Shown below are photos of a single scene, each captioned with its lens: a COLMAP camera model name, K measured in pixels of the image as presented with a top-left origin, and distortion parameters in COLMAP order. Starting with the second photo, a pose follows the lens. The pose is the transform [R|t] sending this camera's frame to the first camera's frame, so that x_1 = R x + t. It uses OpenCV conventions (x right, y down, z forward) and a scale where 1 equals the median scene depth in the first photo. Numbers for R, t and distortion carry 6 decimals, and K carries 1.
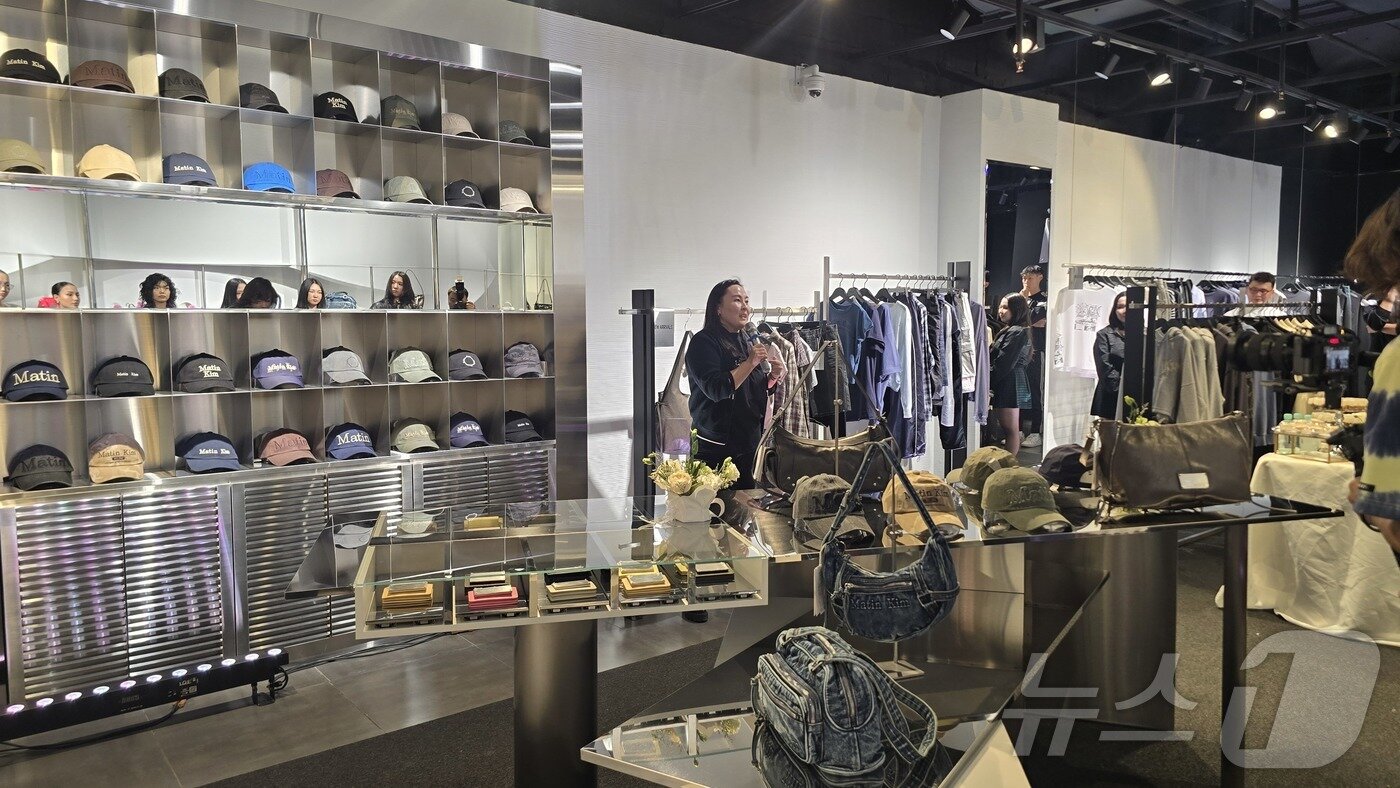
lens RADIAL K [[924.6, 0, 706.5], [0, 924.6, 396.3], [0, 0, 1]] dist [0.078668, -0.088105]
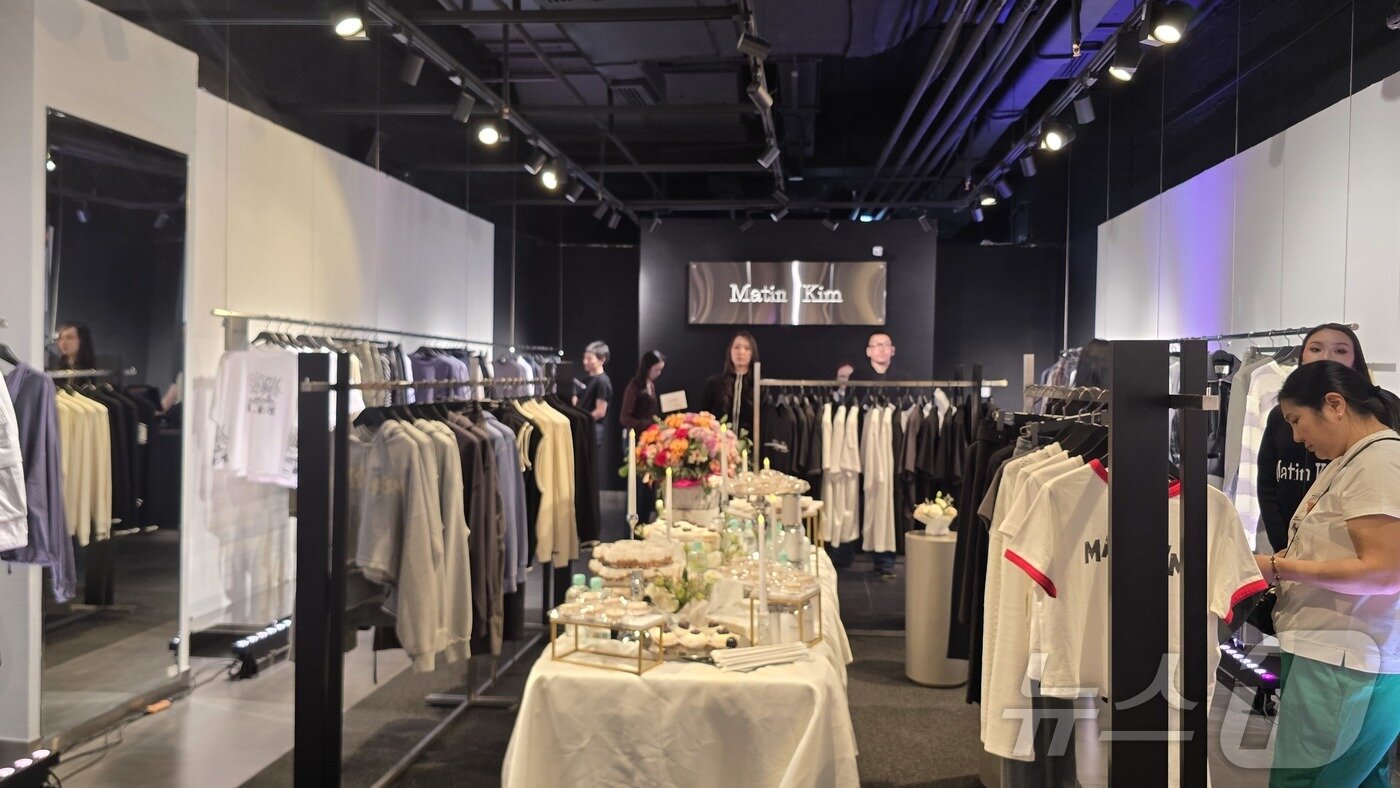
lens RADIAL K [[924.6, 0, 706.5], [0, 924.6, 396.3], [0, 0, 1]] dist [0.078668, -0.088105]
pose [[0.706012, -0.002059, 0.708196, 0.203710], [0.047392, 0.997892, -0.044344, -0.048923], [-0.706612, 0.064870, 0.704621, 0.393256]]
